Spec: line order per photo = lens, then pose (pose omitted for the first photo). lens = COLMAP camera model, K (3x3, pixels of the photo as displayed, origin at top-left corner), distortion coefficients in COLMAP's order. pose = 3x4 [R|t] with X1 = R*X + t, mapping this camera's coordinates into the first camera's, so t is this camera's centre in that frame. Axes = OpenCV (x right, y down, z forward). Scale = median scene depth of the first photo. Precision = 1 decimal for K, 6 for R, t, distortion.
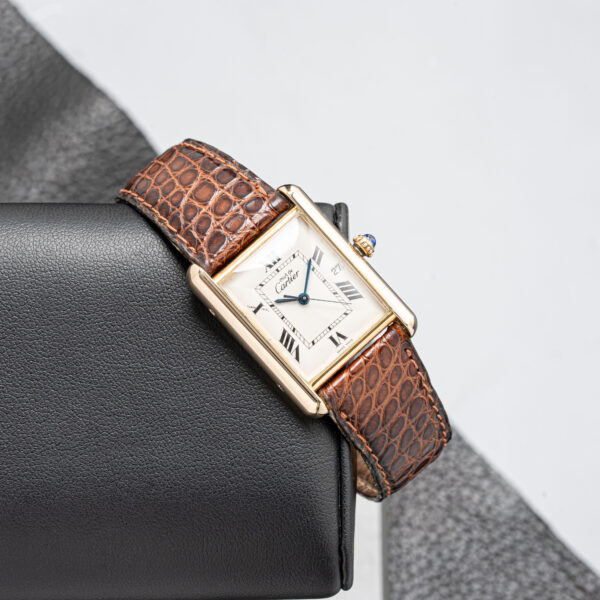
lens RADIAL K [[2462.3, 0, 301.6], [0, 2462.3, 301.0], [0, 0, 1]] dist [0.097261, 0.000000]
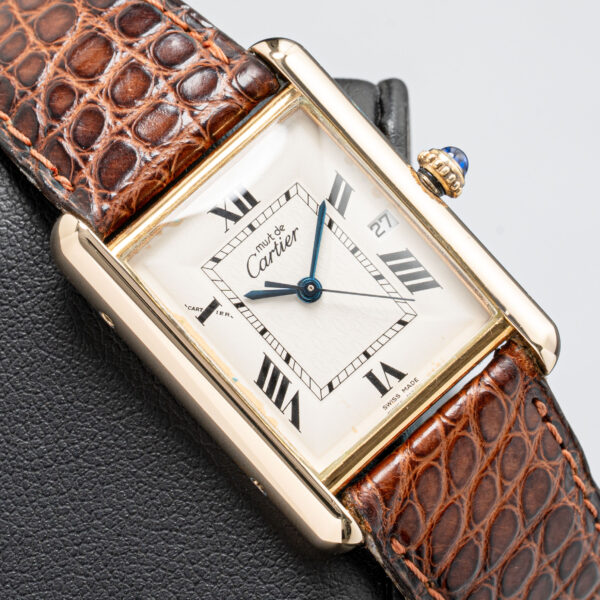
lens RADIAL K [[2462.3, 0, 300.6], [0, 2462.3, 300.2], [0, 0, 1]] dist [0.097261, 0.000000]
pose [[0.999474, -0.002964, -0.032302, 0.013906], [0.003698, 0.999736, 0.022673, -0.009238], [0.032226, -0.022780, 0.999221, 0.546422]]
